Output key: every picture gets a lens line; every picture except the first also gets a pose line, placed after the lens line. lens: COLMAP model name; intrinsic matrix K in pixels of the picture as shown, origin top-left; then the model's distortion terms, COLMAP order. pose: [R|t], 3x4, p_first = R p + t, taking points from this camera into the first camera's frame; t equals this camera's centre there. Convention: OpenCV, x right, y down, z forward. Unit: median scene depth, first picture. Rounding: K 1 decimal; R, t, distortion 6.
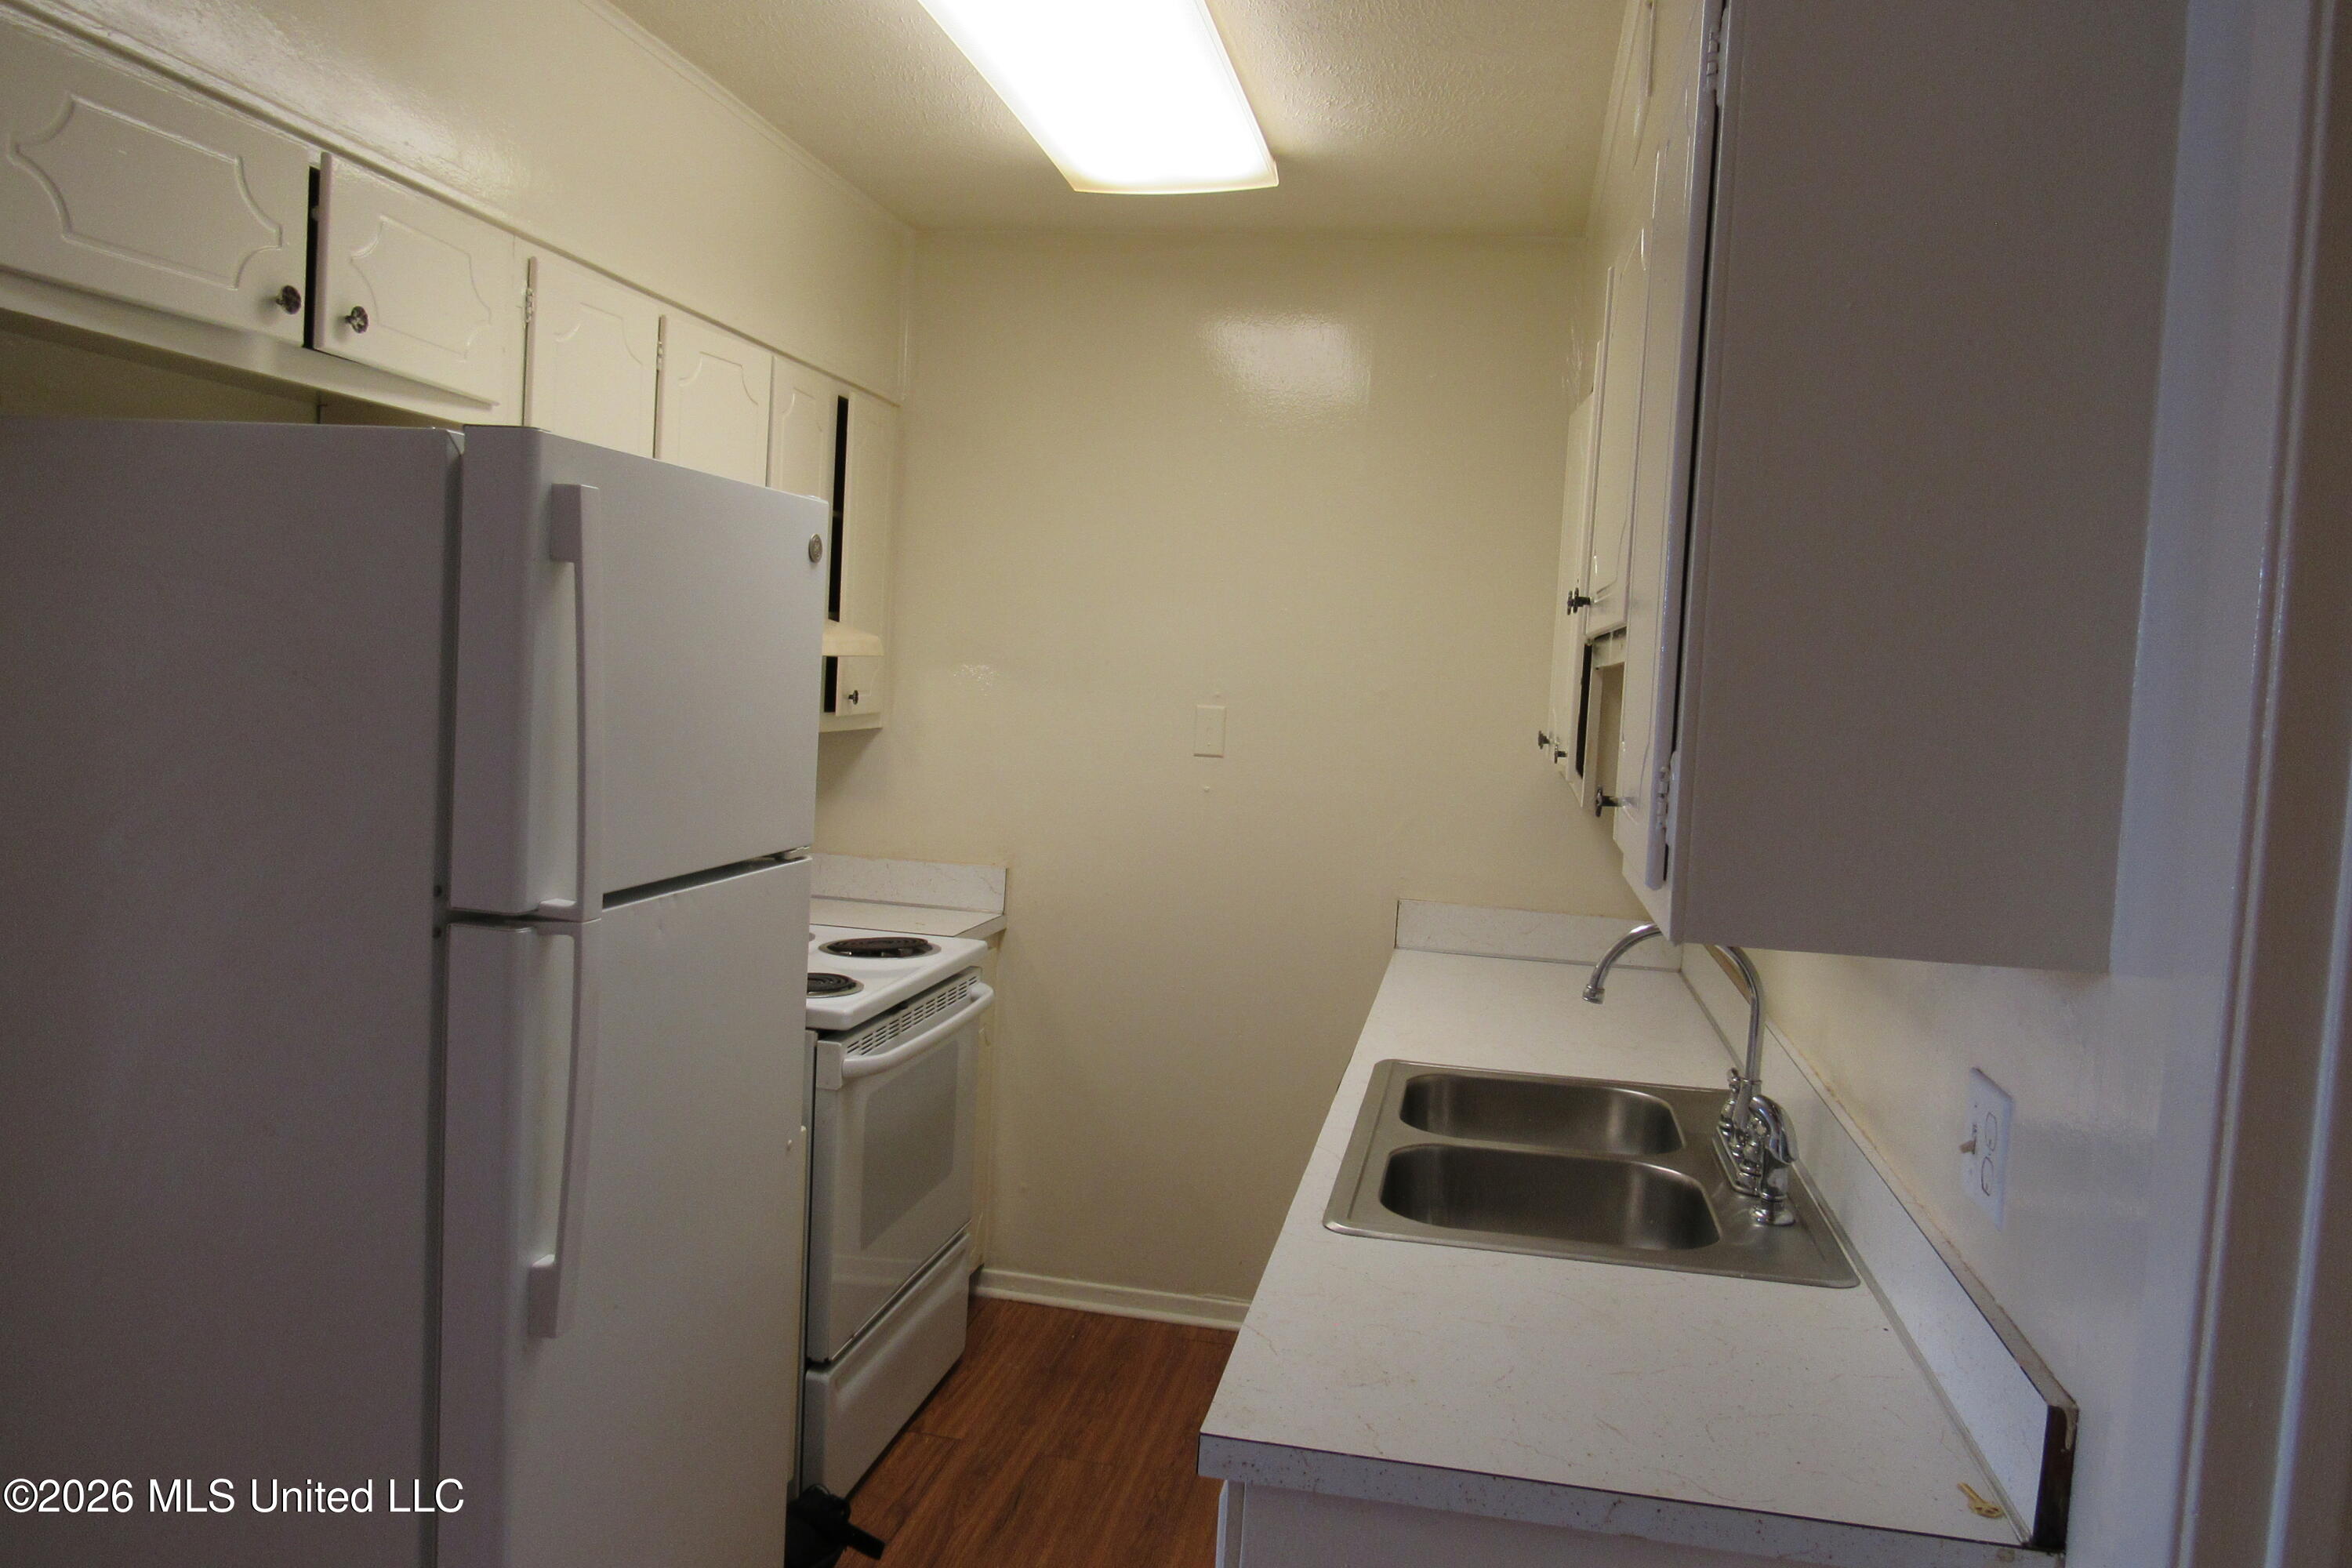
lens RADIAL K [[1666.2, 0, 1173.3], [0, 1666.2, 781.6], [0, 0, 1]] dist [-0.036887, 0.014432]
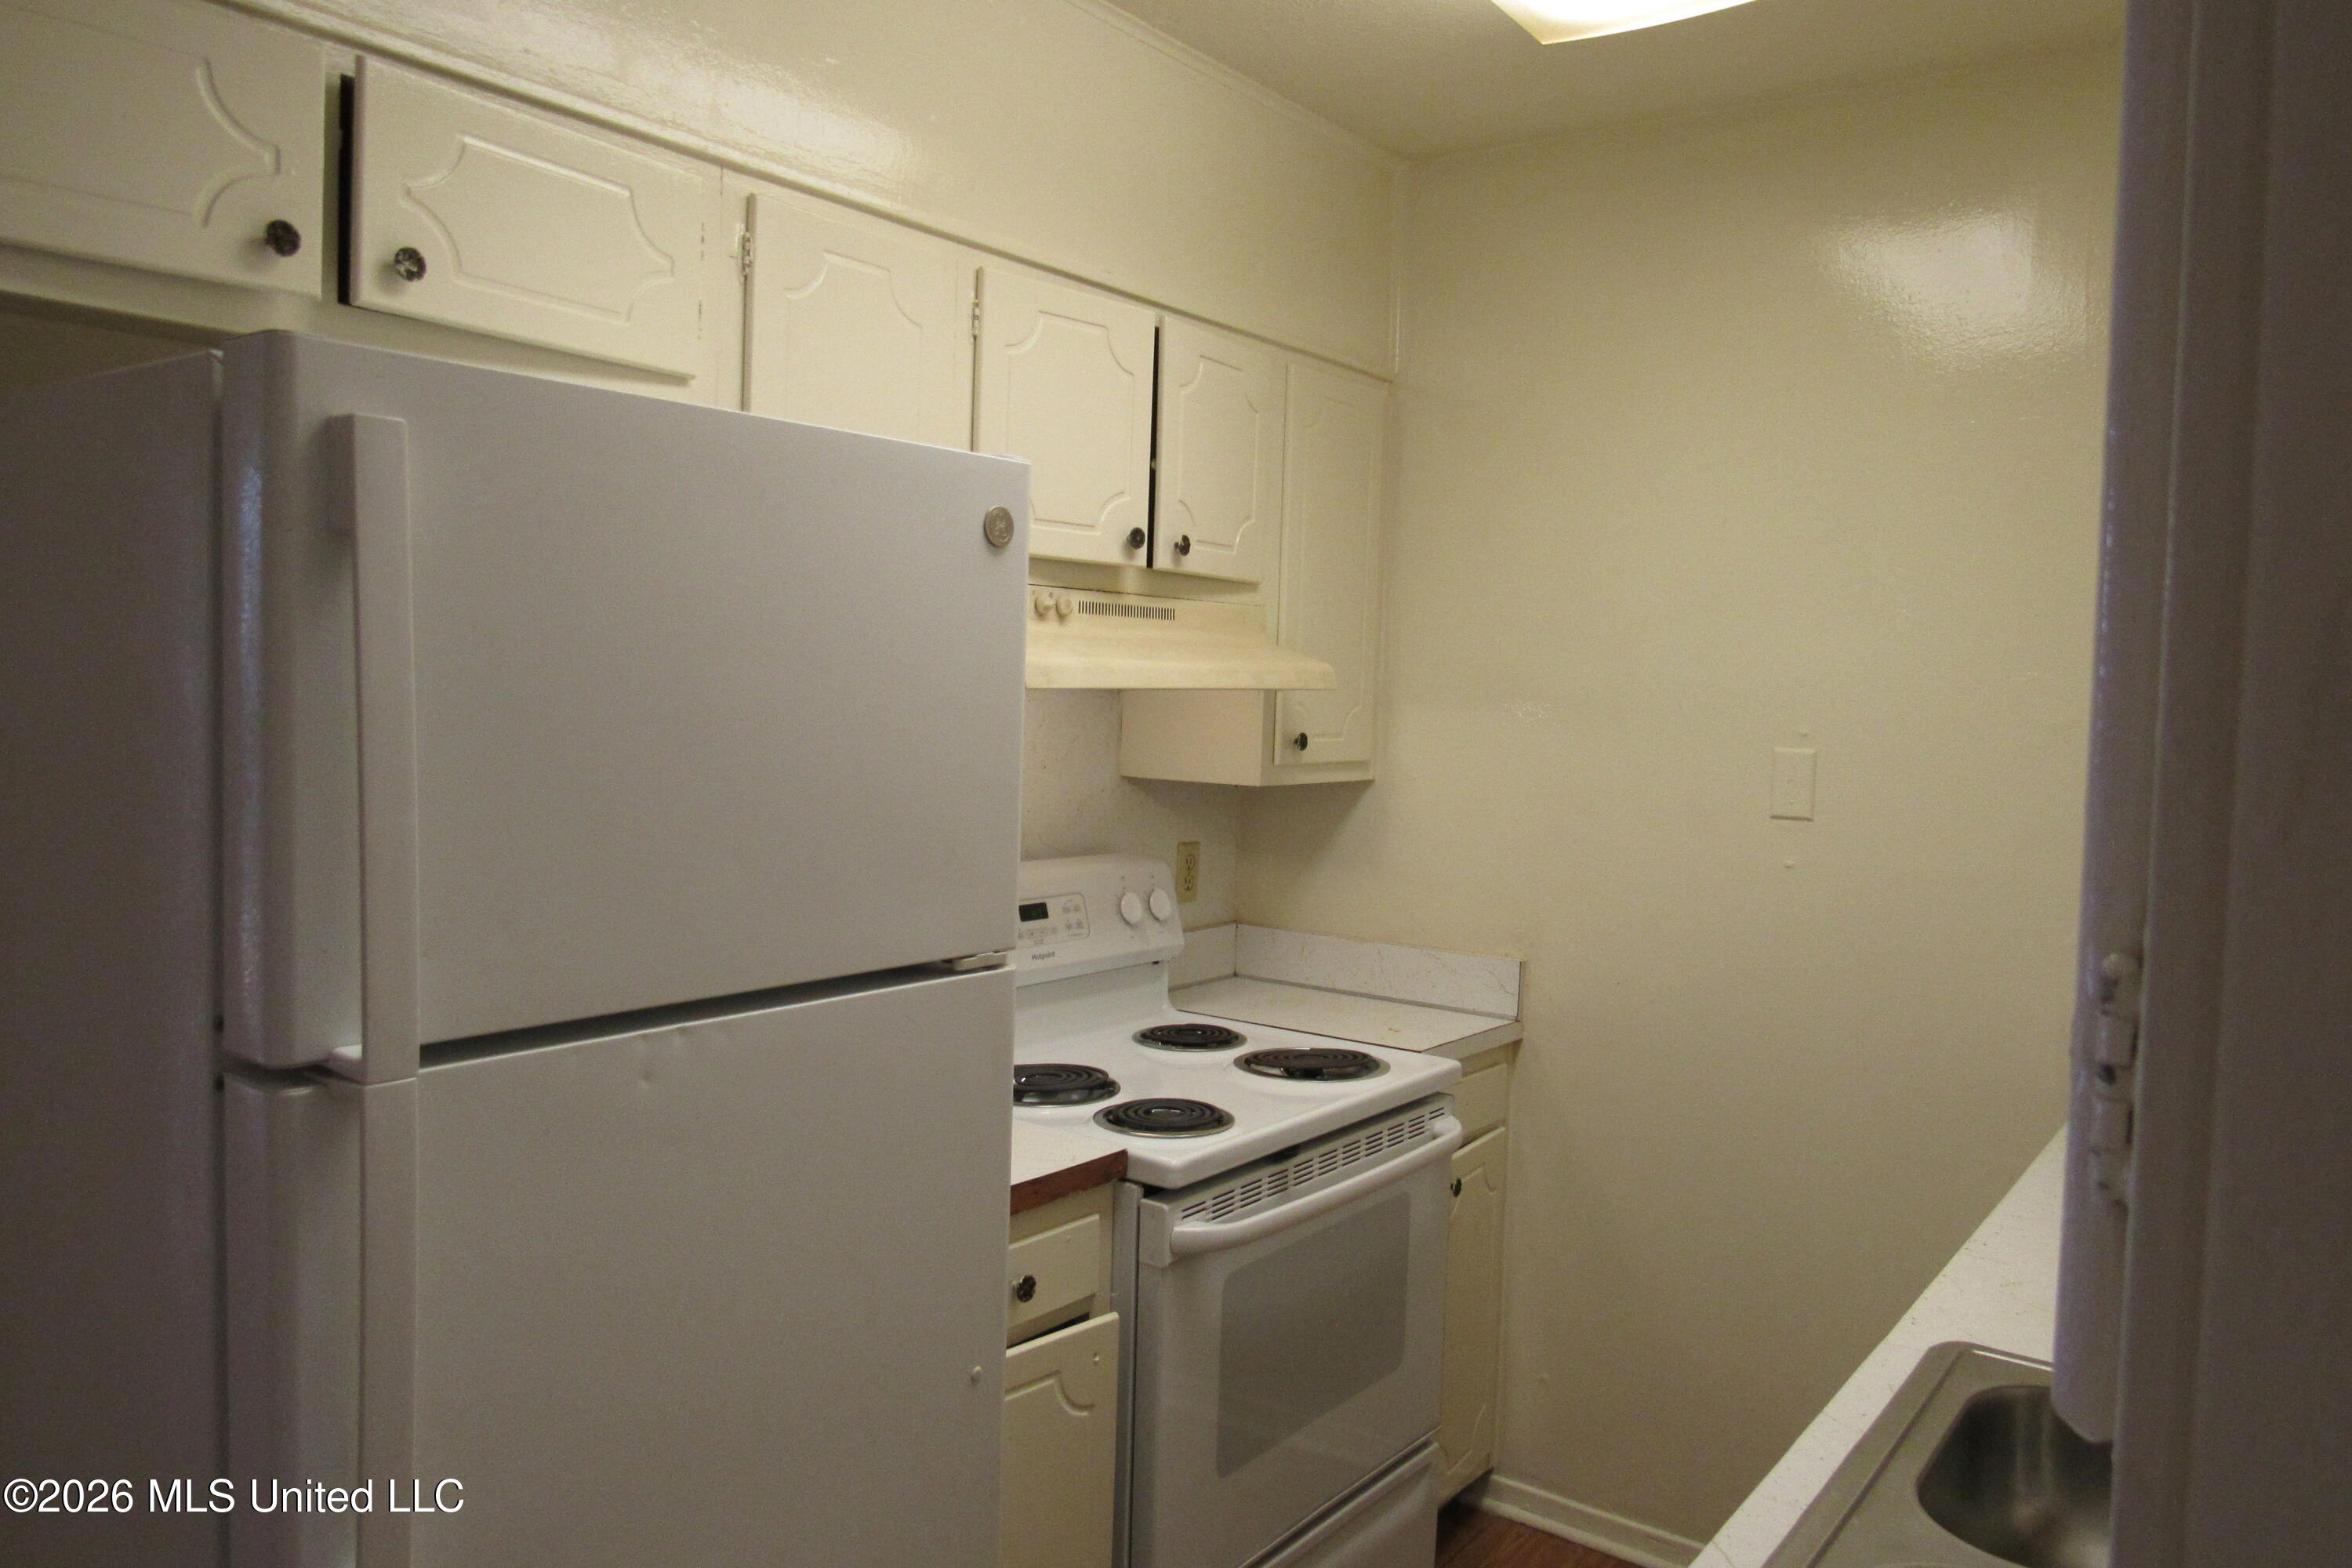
lens RADIAL K [[1666.2, 0, 1174.8], [0, 1666.2, 785.4], [0, 0, 1]] dist [-0.036887, 0.014432]
pose [[0.902063, -0.001524, -0.431602, 0.158246], [-0.010576, 0.999615, -0.025633, -0.014652], [0.431475, 0.027687, 0.901700, 0.418475]]
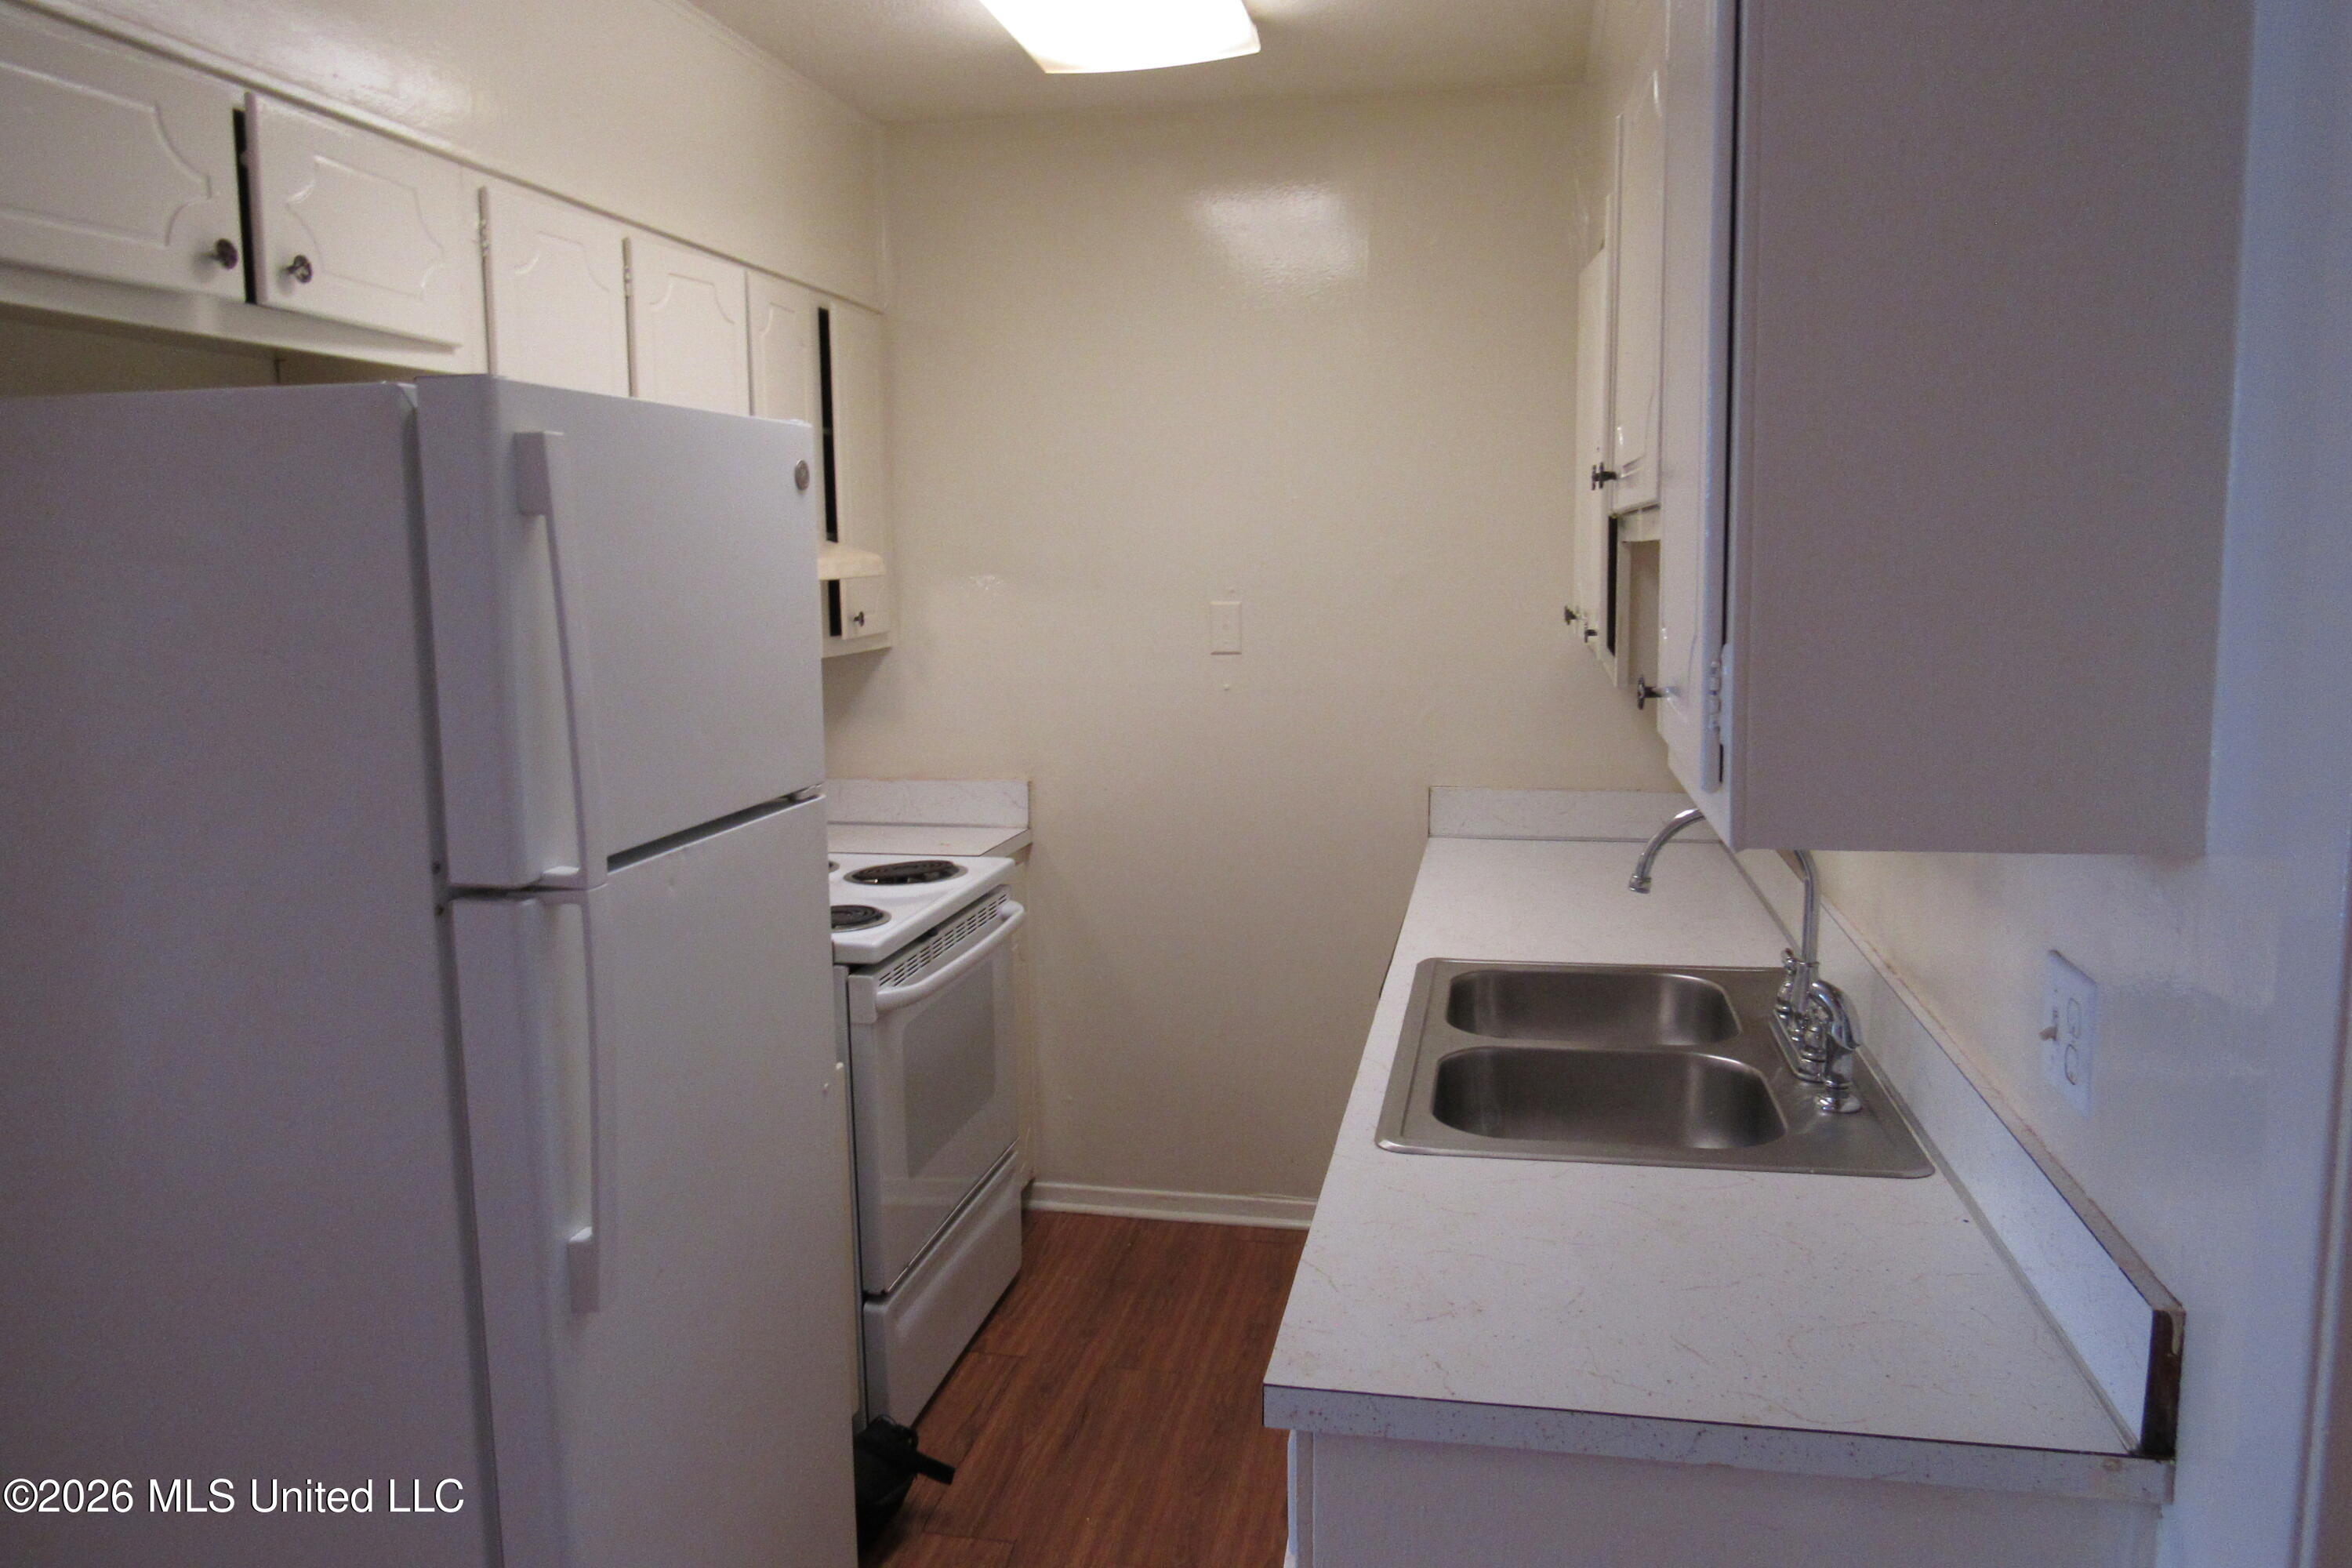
lens RADIAL K [[1666.2, 0, 1170.4], [0, 1666.2, 783.7], [0, 0, 1]] dist [-0.036887, 0.014432]
pose [[0.997593, -0.066927, -0.018125, 0.001936], [0.068017, 0.995346, 0.068267, -0.014637], [0.013472, -0.069336, 0.997502, 0.036991]]
